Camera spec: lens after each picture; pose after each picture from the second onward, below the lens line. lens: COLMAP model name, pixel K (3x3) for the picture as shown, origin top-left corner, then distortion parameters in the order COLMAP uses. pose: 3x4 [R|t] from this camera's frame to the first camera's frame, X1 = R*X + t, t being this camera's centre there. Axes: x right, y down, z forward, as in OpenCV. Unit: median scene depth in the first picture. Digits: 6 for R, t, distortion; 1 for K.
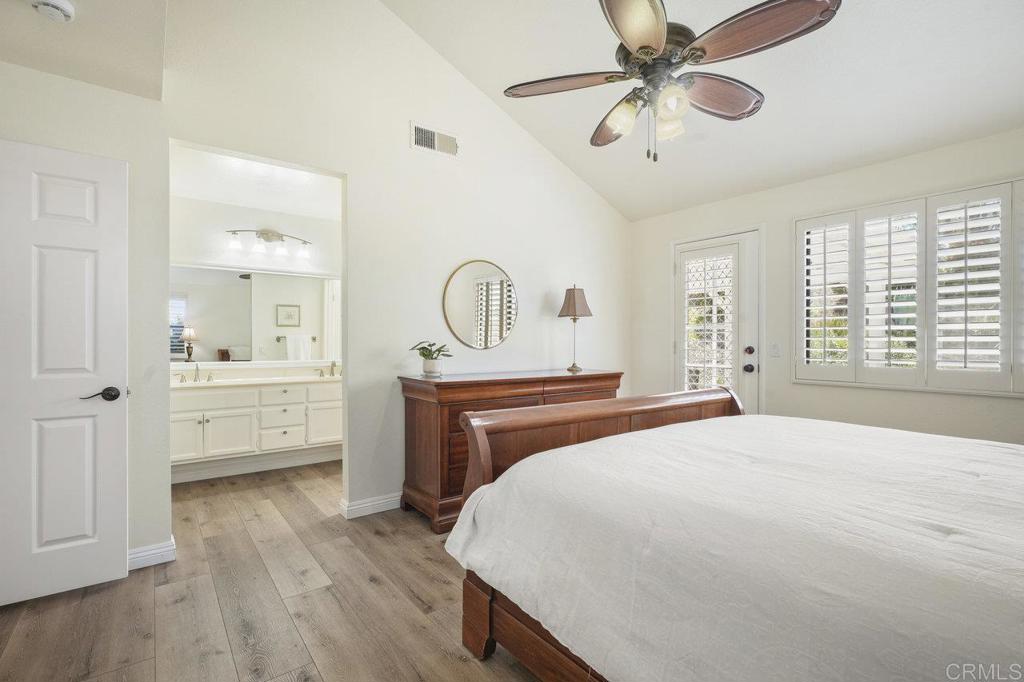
lens RADIAL K [[460.6, 0, 517.2], [0, 460.6, 339.7], [0, 0, 1]] dist [-0.001006, 0.000871]
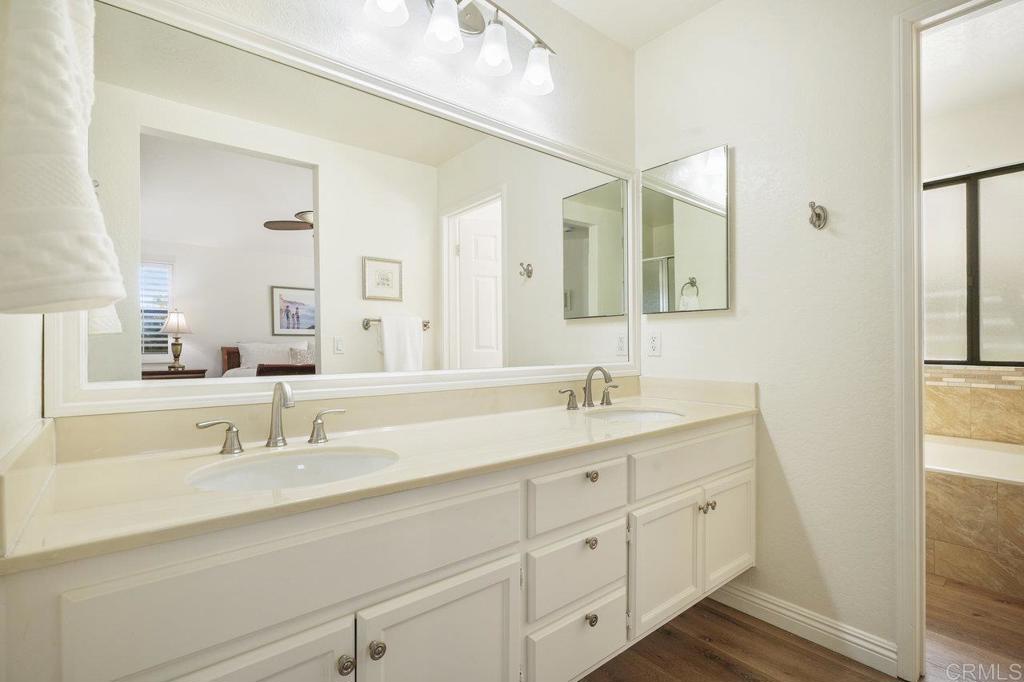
lens RADIAL K [[460.6, 0, 512.0], [0, 460.6, 344.2], [0, 0, 1]] dist [-0.001006, 0.000871]
pose [[0.999154, -0.005823, 0.040701, -0.367561], [0.005478, 0.999948, 0.008567, 0.017340], [-0.040749, -0.008336, 0.999135, 0.465271]]
